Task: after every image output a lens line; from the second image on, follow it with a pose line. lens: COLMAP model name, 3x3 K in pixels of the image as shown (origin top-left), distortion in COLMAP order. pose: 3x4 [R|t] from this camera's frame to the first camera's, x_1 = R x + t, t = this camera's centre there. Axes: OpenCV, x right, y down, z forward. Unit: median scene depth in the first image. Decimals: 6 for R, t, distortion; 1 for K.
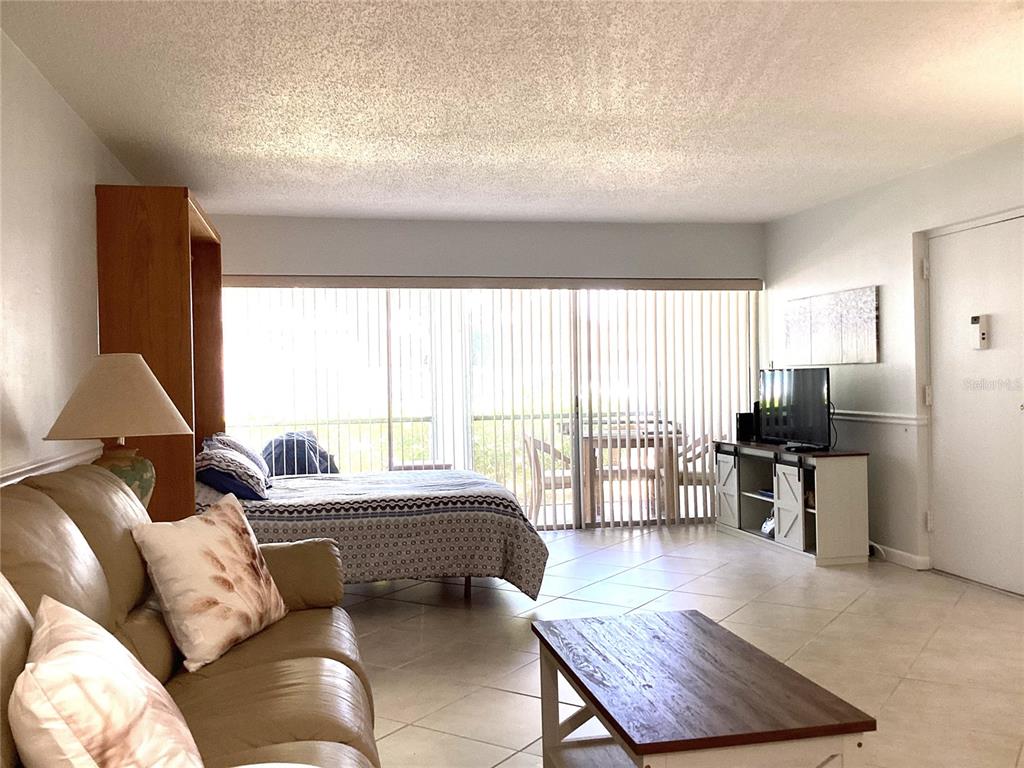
lens RADIAL K [[938.8, 0, 512.0], [0, 938.8, 384.0], [0, 0, 1]] dist [0.111968, -0.246643]
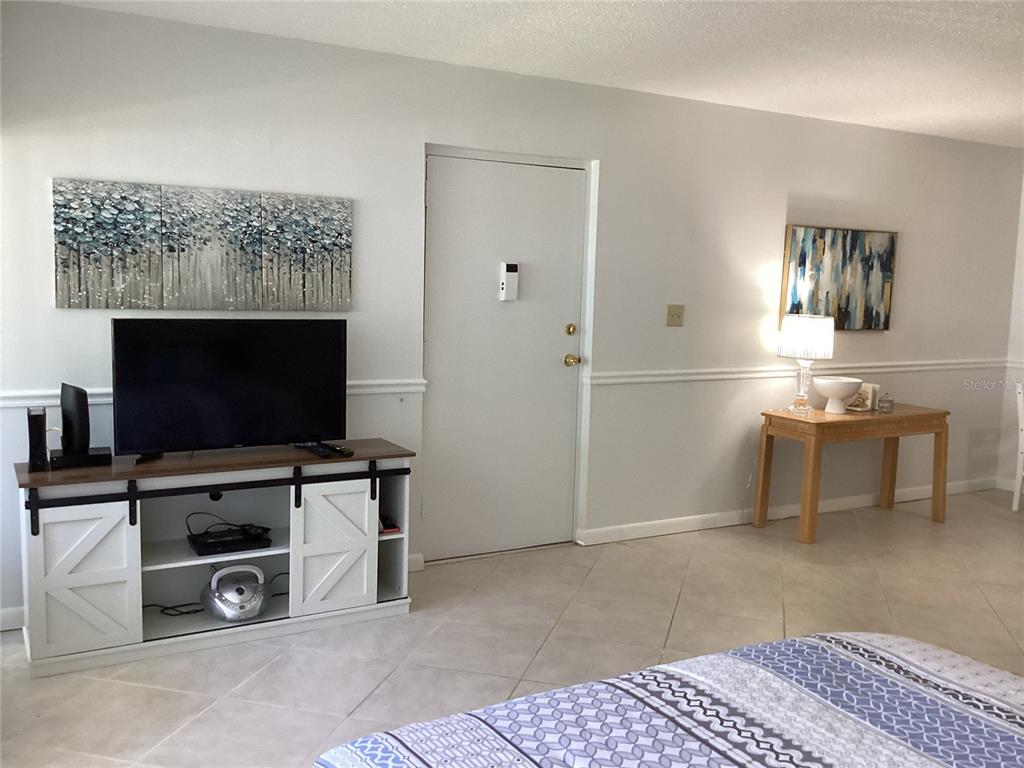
lens RADIAL K [[900.2, 0, 512.0], [0, 900.2, 384.0], [0, 0, 1]] dist [0.009454, -0.049770]
pose [[-0.308189, -0.093798, 0.946690, -0.281180], [-0.015021, 0.995483, 0.093742, -0.031468], [-0.951206, 0.014670, -0.308206, 1.056005]]
